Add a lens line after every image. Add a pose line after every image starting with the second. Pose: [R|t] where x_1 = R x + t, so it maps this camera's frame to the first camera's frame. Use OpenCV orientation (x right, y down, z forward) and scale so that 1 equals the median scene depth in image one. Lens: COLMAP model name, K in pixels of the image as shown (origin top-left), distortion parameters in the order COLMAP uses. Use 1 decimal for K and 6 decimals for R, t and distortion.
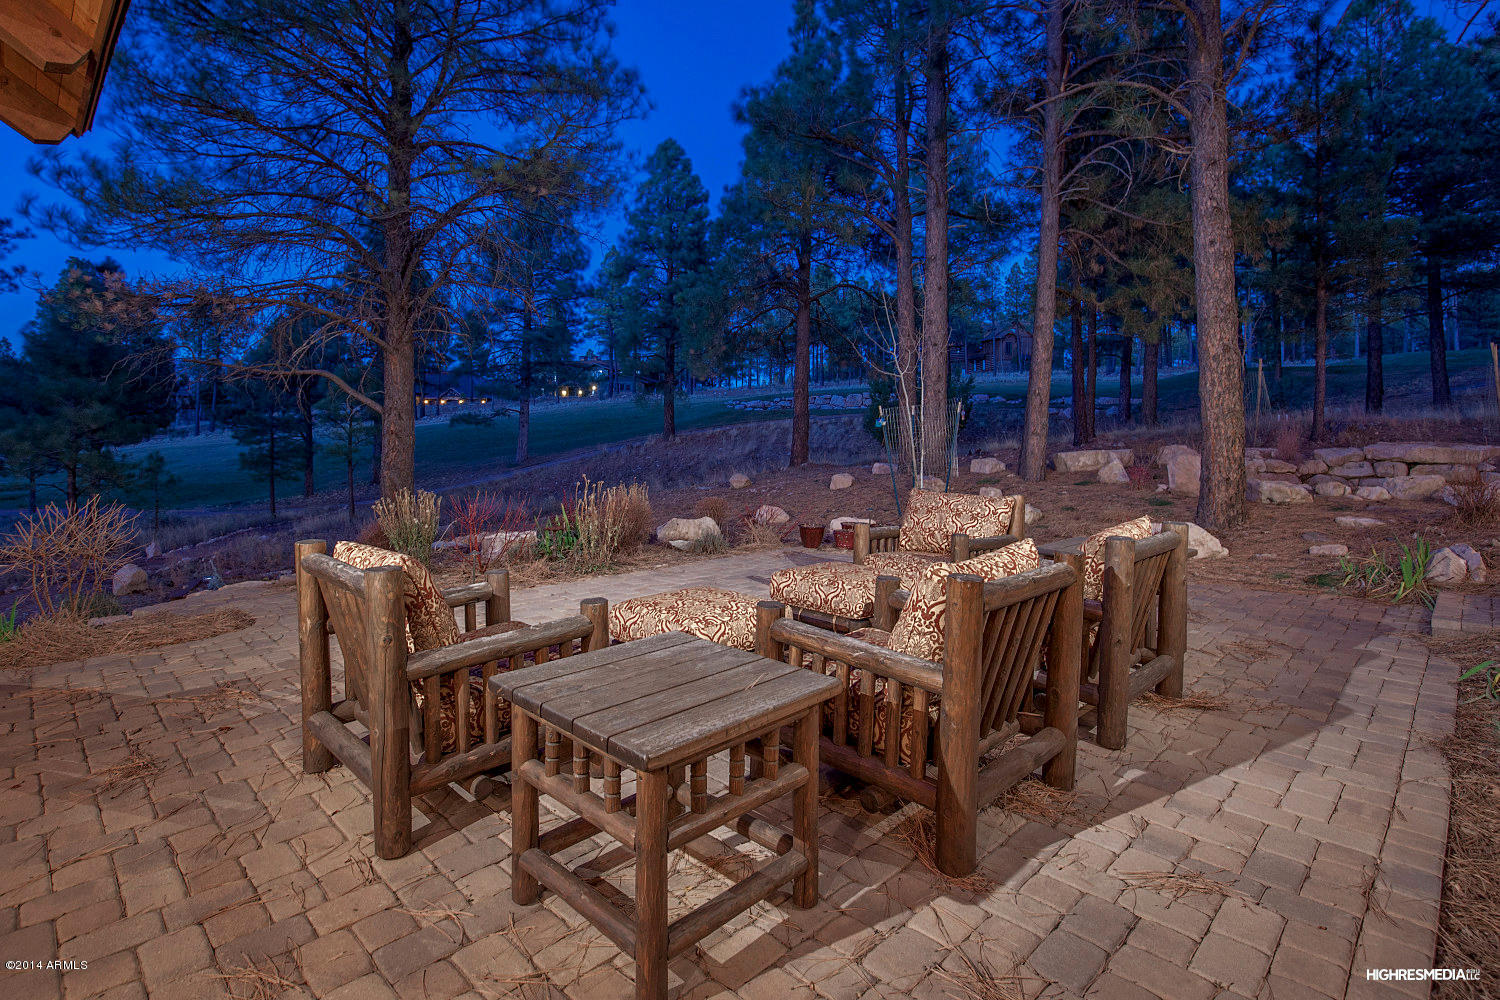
lens RADIAL K [[695.3, 0, 746.3], [0, 695.3, 453.8], [0, 0, 1]] dist [-0.019870, 0.002528]
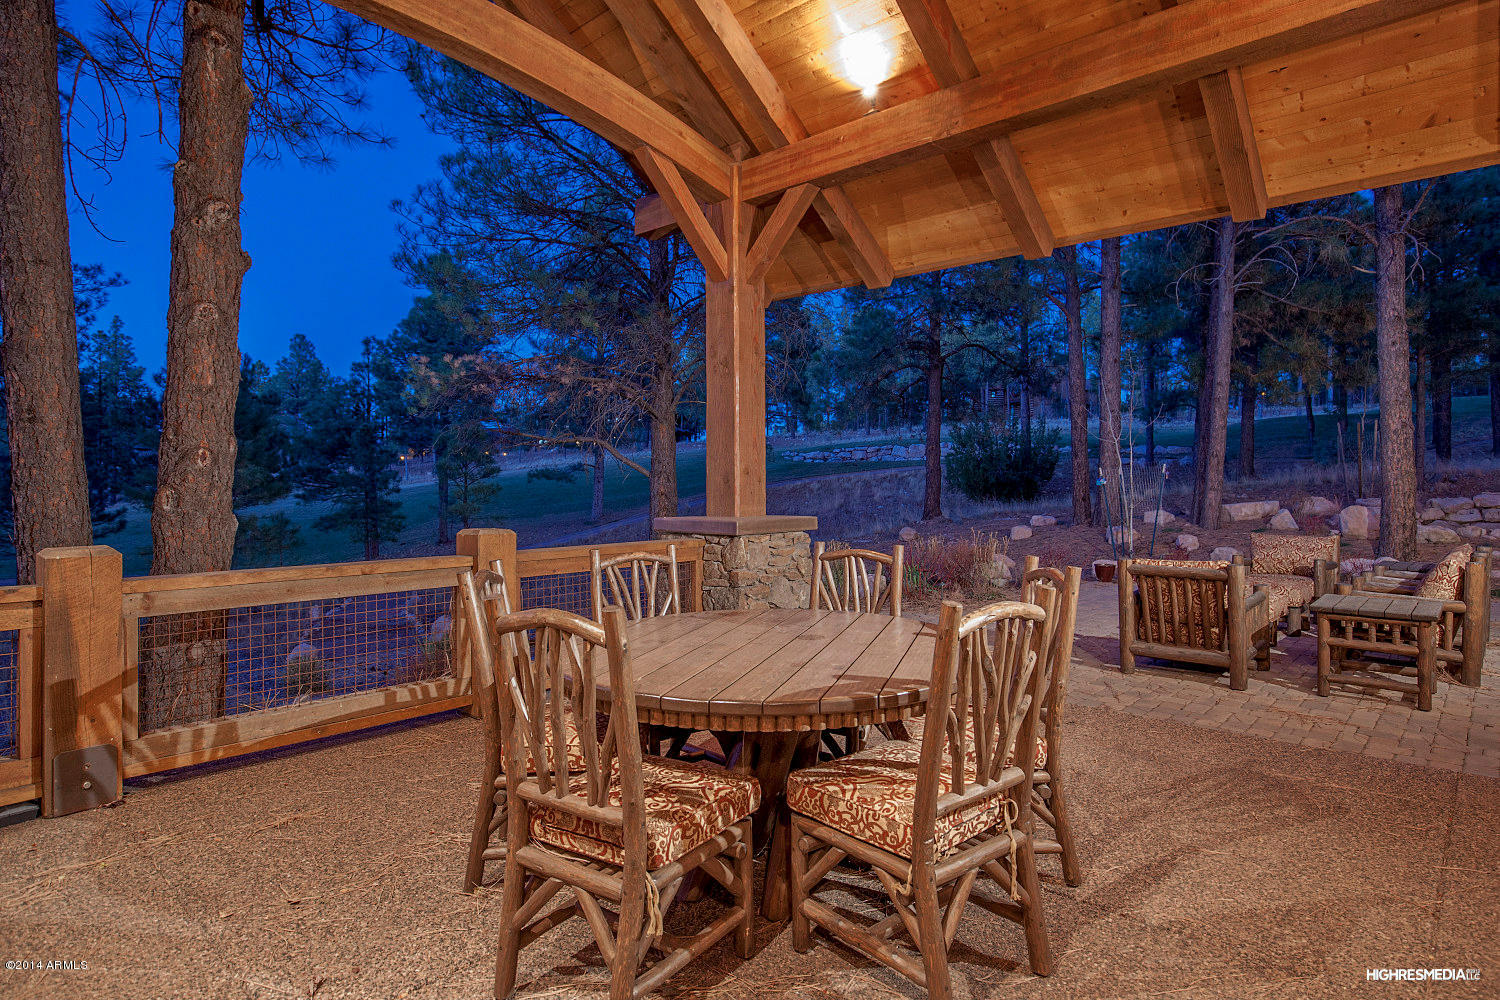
lens RADIAL K [[831.5, 0, 752.2], [0, 831.5, 500.6], [0, 0, 1]] dist [0.003581, -0.000898]
pose [[0.995743, -0.011749, 0.091423, -0.484948], [0.012366, 0.999904, -0.006179, -0.009795], [-0.091341, 0.007283, 0.995793, -0.328915]]
